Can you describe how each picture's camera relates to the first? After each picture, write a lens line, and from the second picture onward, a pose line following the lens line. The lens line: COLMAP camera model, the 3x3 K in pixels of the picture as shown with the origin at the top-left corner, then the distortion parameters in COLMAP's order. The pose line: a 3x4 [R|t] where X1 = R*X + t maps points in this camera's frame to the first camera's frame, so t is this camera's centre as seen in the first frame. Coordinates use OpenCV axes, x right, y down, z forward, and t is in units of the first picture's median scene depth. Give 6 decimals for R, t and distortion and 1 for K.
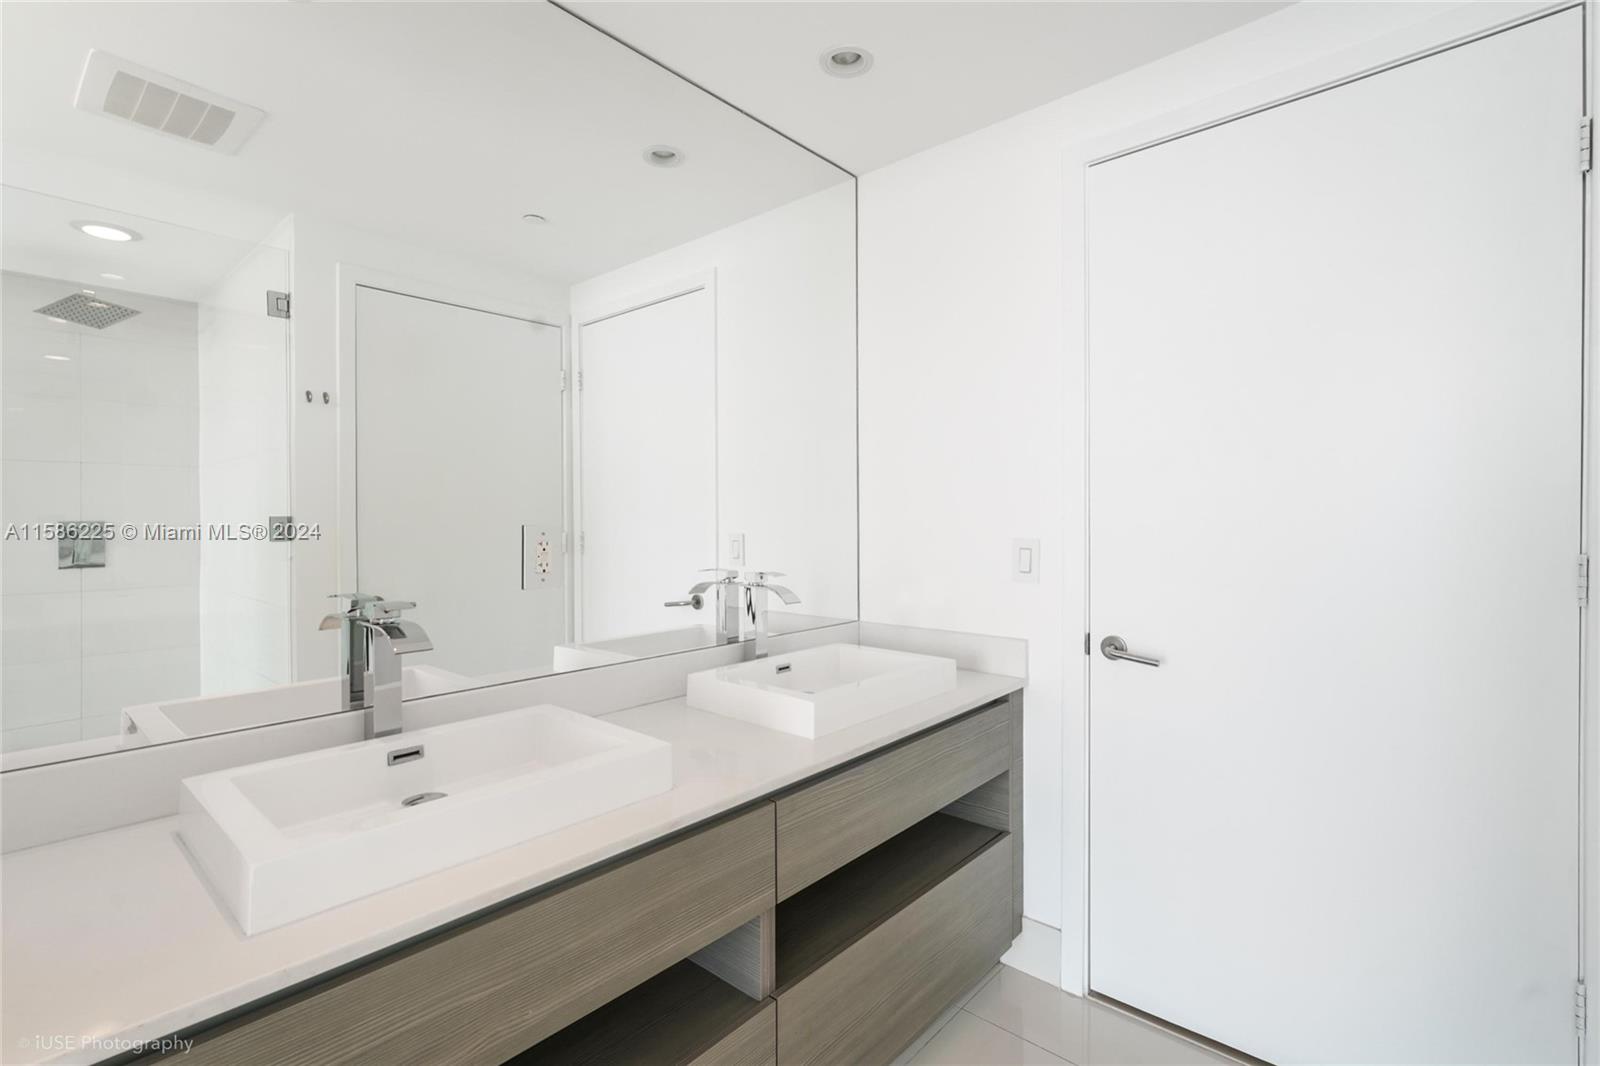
lens RADIAL K [[740.7, 0, 800.4], [0, 740.7, 526.0], [0, 0, 1]] dist [-0.001933, 0.000141]
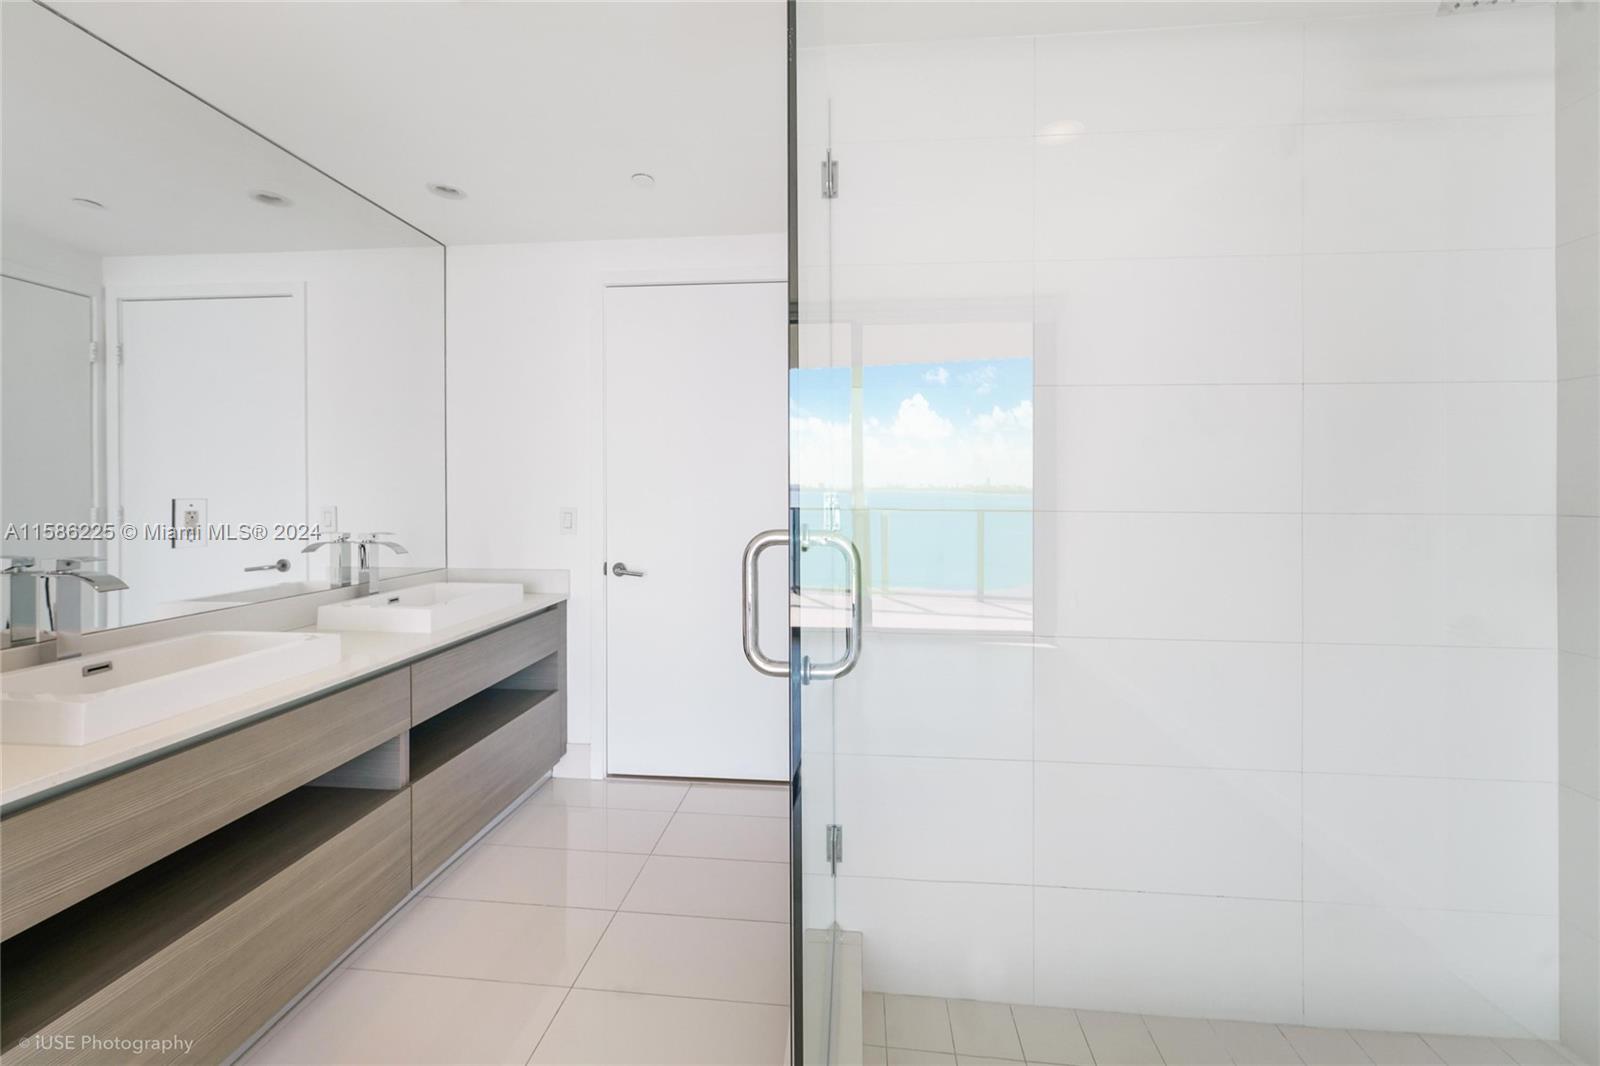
lens RADIAL K [[676.3, 0, 807.2], [0, 676.3, 493.4], [0, 0, 1]] dist [-0.001719, 0.000176]
pose [[0.814147, 0.002675, 0.580653, -0.128885], [0.003252, 0.999953, -0.009167, 0.002968], [-0.580650, 0.009351, 0.814099, -0.506993]]
